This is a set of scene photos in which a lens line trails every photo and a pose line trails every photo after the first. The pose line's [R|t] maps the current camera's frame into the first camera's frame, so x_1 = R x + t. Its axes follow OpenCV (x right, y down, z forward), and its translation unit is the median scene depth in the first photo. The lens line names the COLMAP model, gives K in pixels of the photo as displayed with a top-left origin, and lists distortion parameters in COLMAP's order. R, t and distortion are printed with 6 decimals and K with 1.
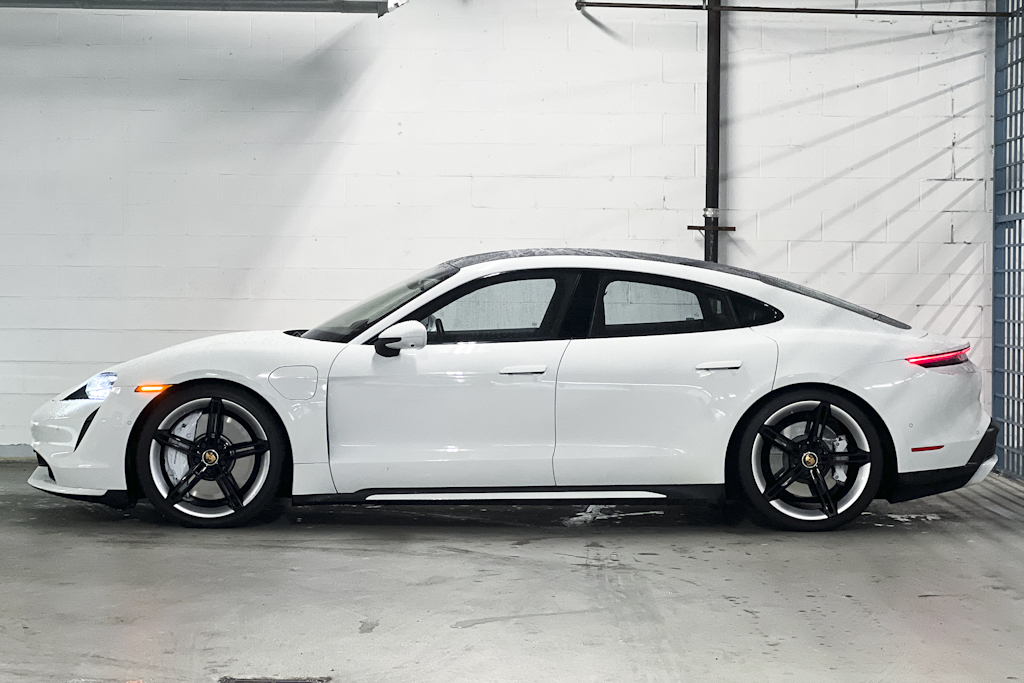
lens RADIAL K [[2423.0, 0, 511.4], [0, 2423.0, 307.6], [0, 0, 1]] dist [0.111694, 0.589360]
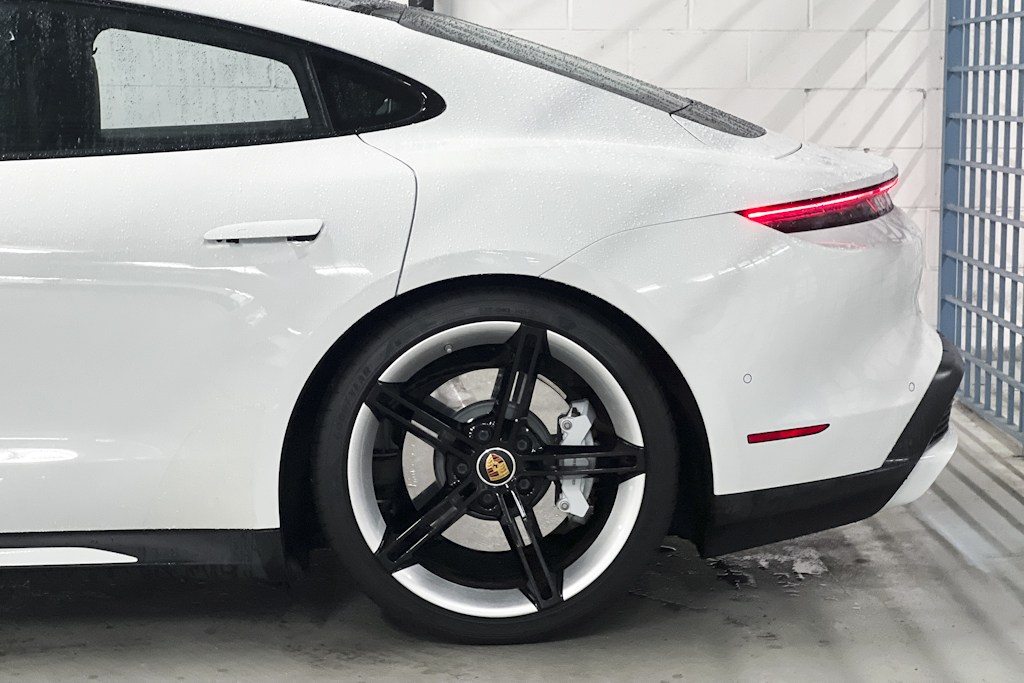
lens RADIAL K [[2303.6, 0, 550.8], [0, 2303.6, 339.6], [0, 0, 1]] dist [0.198253, -0.073811]
pose [[0.999430, -0.006254, 0.033188, 0.117653], [0.002937, 0.995077, 0.099060, 0.004240], [-0.033644, -0.098906, 0.994528, 0.614642]]
